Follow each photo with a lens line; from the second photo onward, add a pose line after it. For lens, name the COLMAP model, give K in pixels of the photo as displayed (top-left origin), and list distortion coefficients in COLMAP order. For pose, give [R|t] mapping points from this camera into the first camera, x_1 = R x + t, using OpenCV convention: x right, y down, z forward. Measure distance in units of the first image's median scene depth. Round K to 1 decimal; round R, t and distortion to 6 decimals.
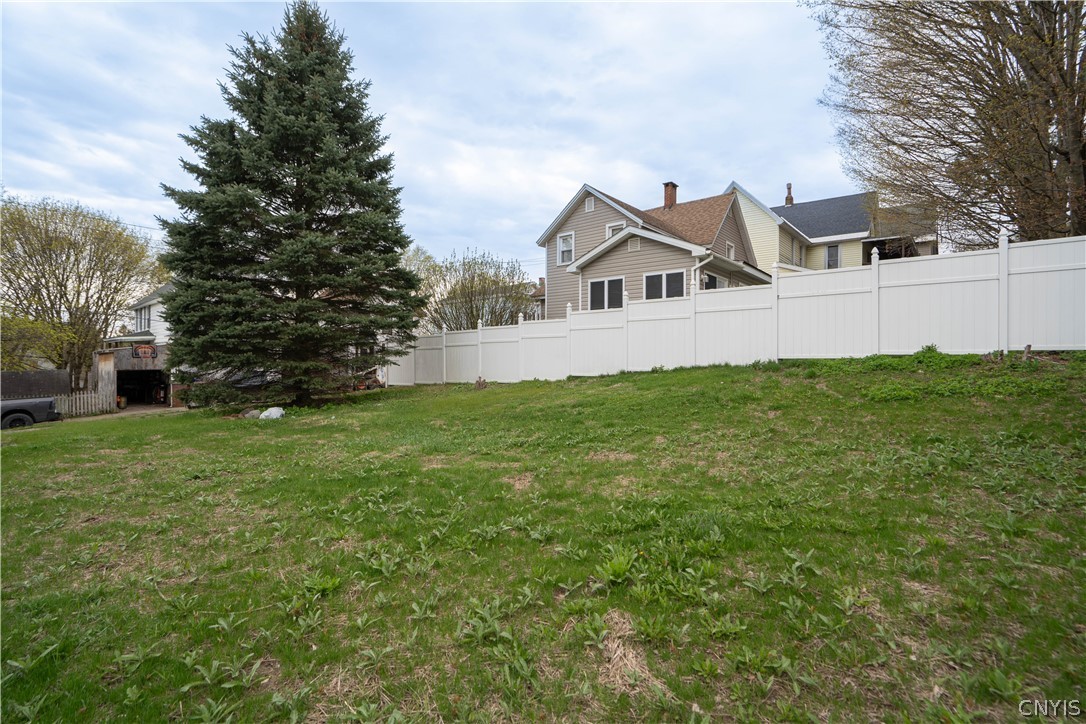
lens RADIAL K [[505.1, 0, 532.8], [0, 505.1, 355.1], [0, 0, 1]] dist [-0.054618, 0.019218]
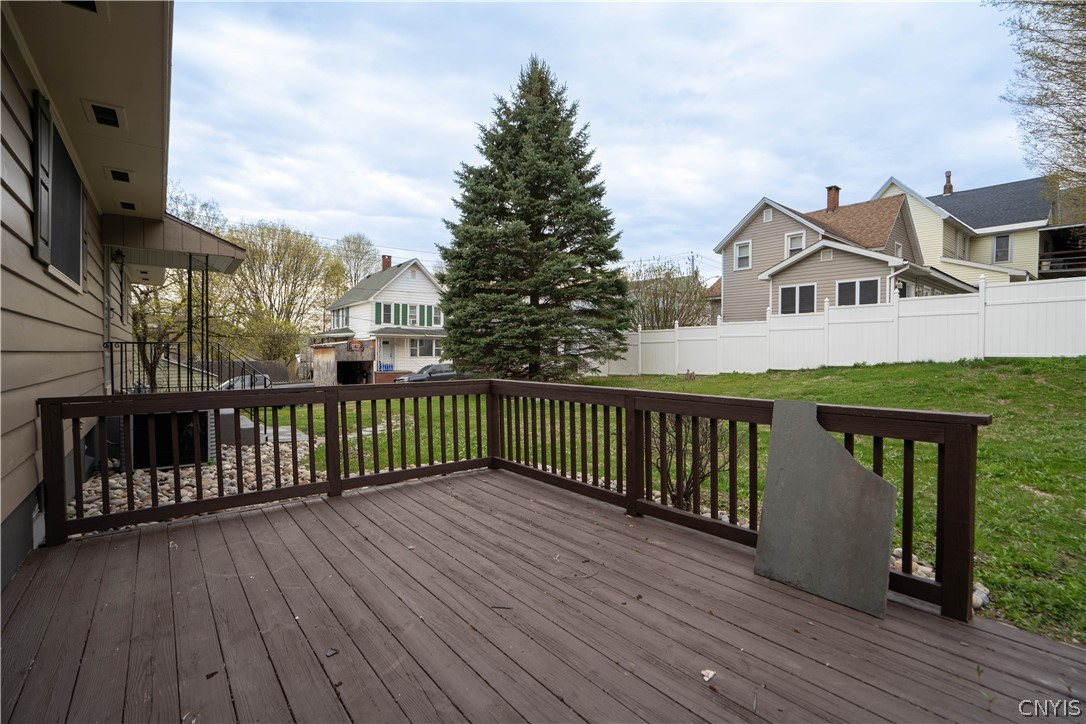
lens RADIAL K [[505.1, 0, 537.6], [0, 505.1, 356.4], [0, 0, 1]] dist [-0.054618, 0.019218]
pose [[0.981890, 0.005270, -0.189376, -0.210511], [-0.001830, 0.999830, 0.018336, -0.008944], [0.189441, -0.017658, 0.981733, -0.215894]]
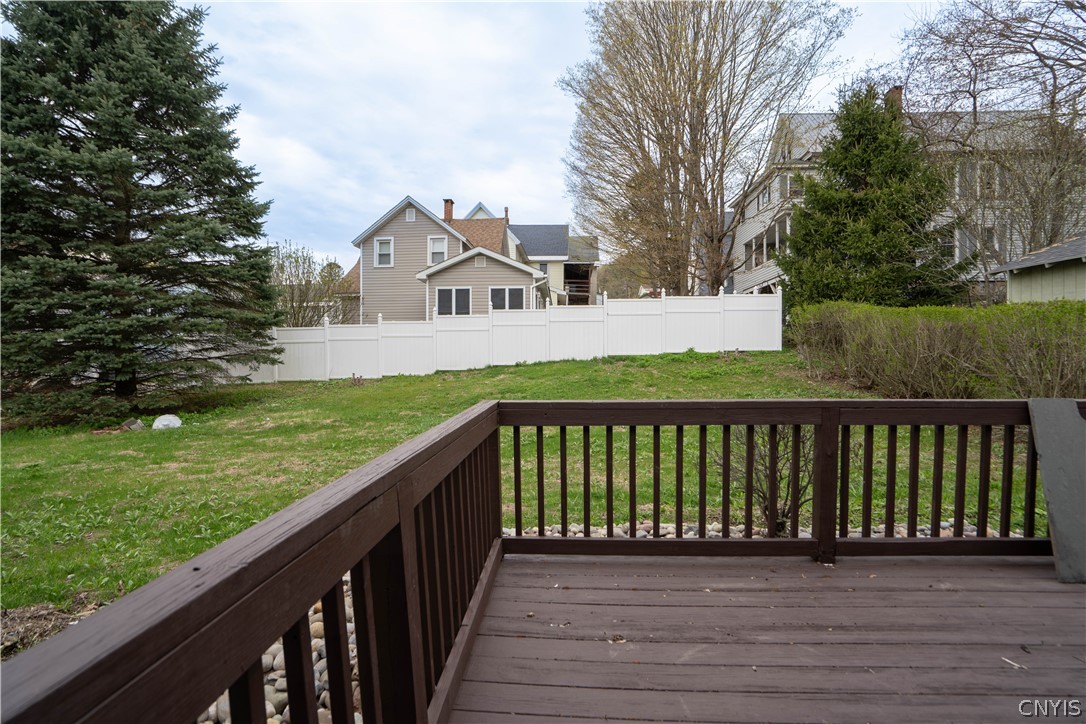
lens RADIAL K [[505.1, 0, 544.4], [0, 505.1, 364.2], [0, 0, 1]] dist [-0.054618, 0.019218]
pose [[0.794887, -0.016836, 0.606524, -0.386955], [-0.000918, 0.999580, 0.028949, -0.006417], [-0.606757, -0.023568, 0.794538, -0.065109]]
